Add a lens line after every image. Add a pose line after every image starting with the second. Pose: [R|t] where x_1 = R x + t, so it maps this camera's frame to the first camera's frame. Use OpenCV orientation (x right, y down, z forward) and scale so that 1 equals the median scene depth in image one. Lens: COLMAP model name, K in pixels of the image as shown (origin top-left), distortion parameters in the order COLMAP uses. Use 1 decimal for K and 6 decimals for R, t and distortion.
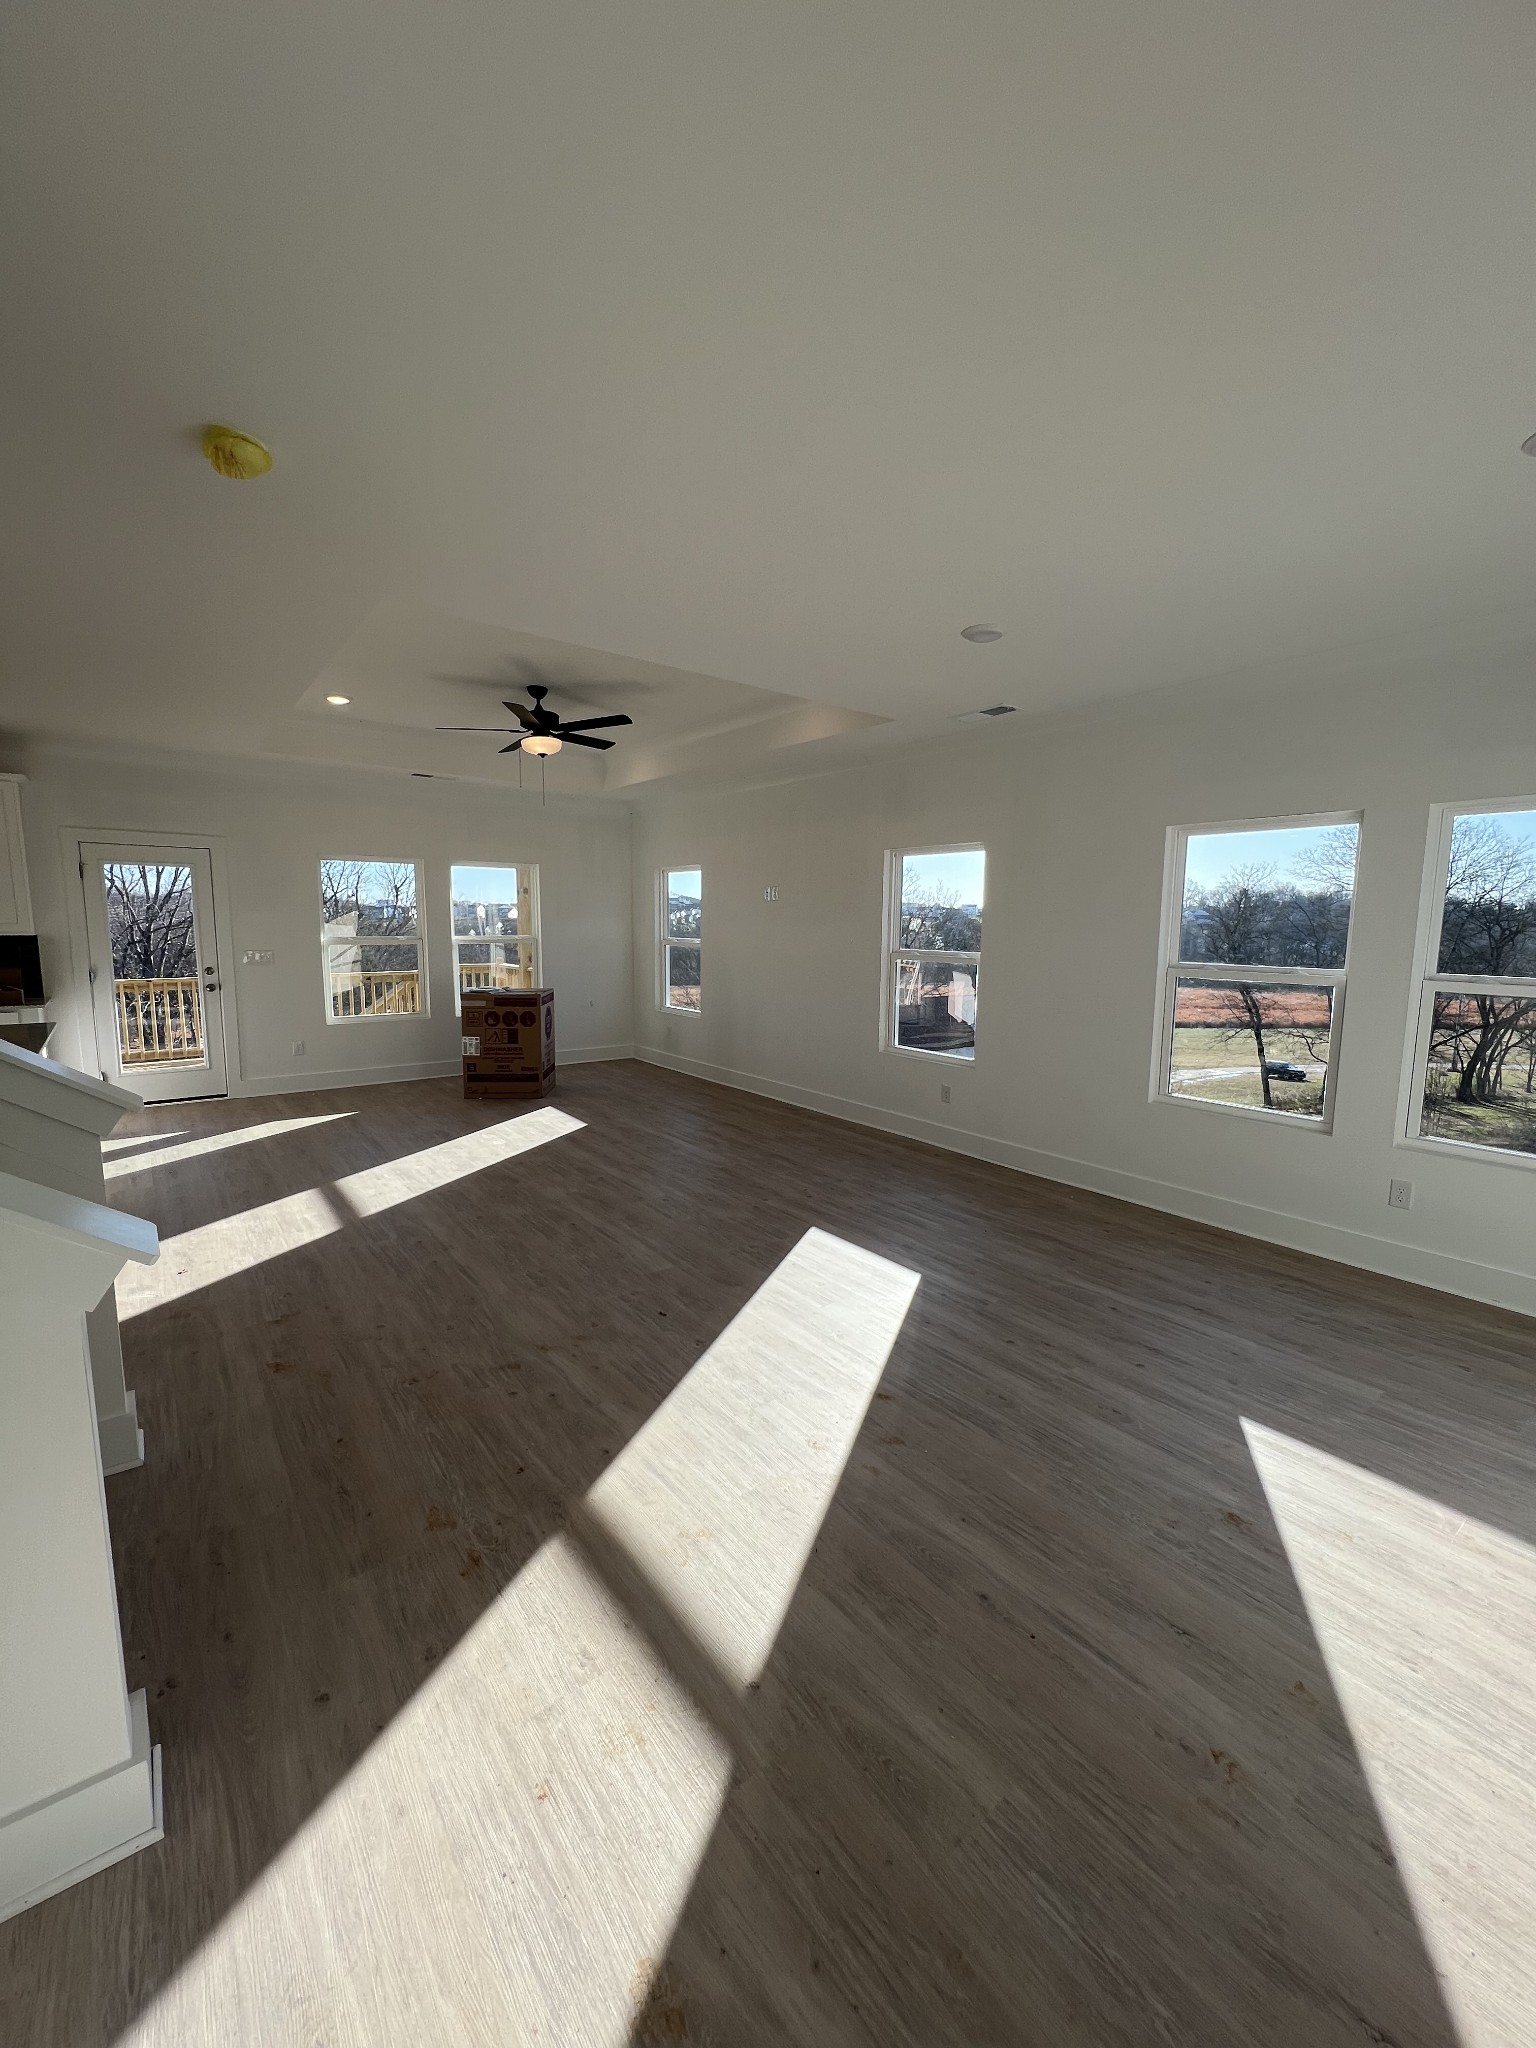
lens RADIAL K [[817.4, 0, 778.5], [0, 817.4, 1027.3], [0, 0, 1]] dist [0.000075, 0.000416]
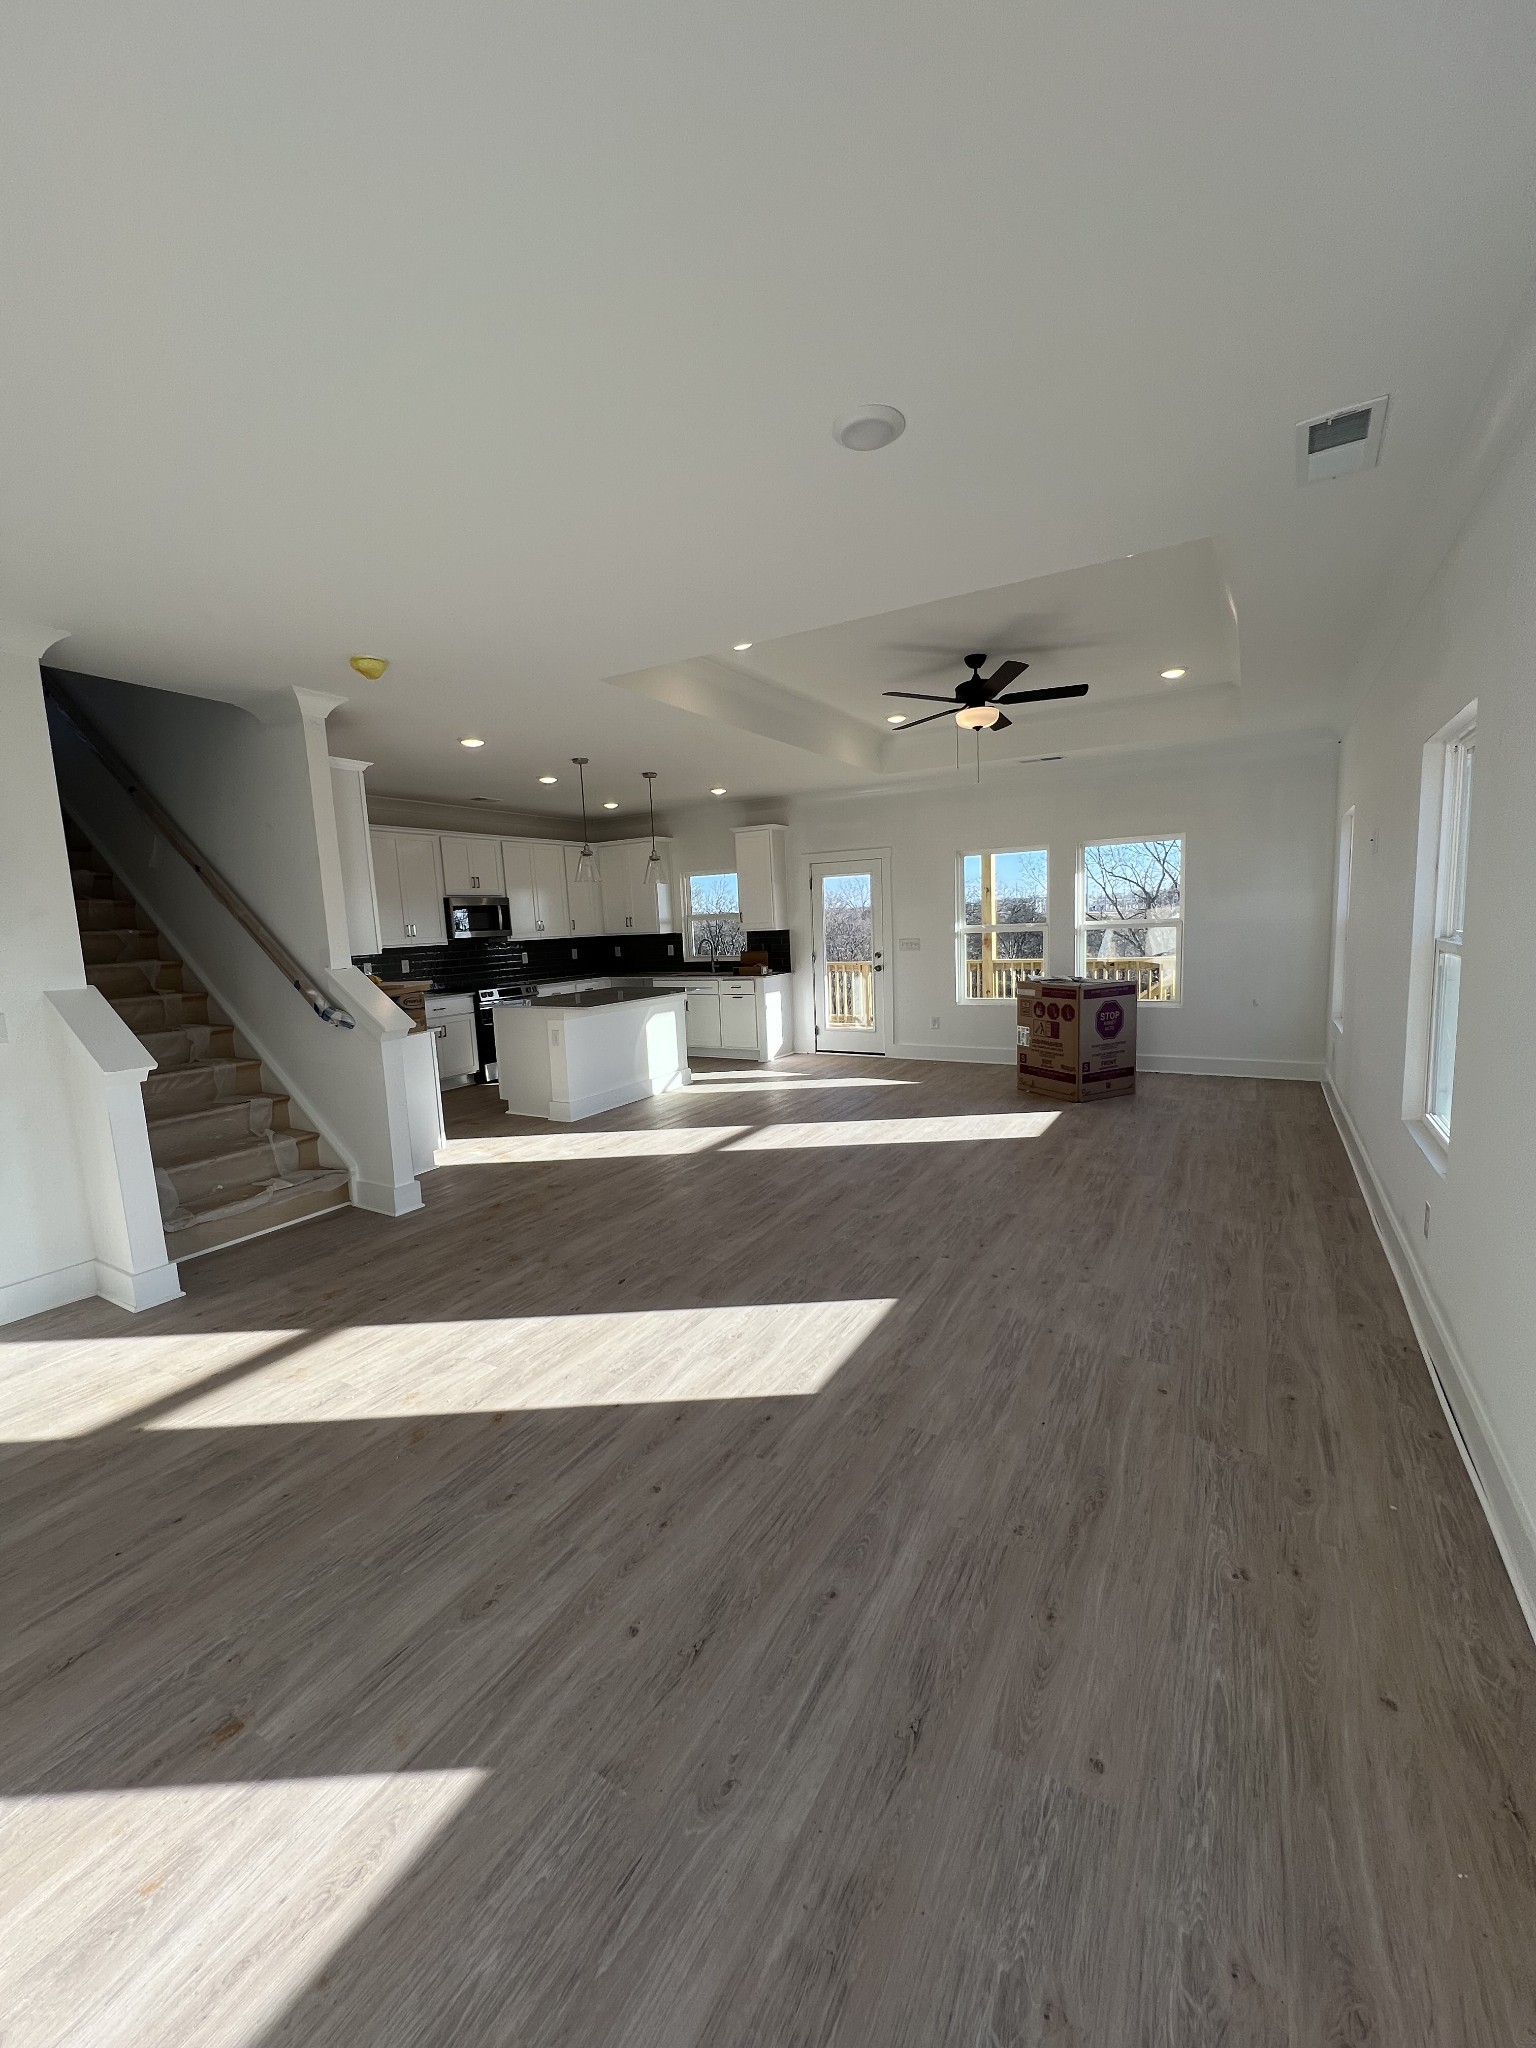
lens RADIAL K [[817.4, 0, 760.8], [0, 817.4, 1035.4], [0, 0, 1]] dist [0.000075, 0.000416]
pose [[0.366410, 0.104998, -0.924510, 0.553281], [-0.074977, 0.993713, 0.083142, -0.047519], [0.927428, 0.038852, 0.371979, 0.470479]]
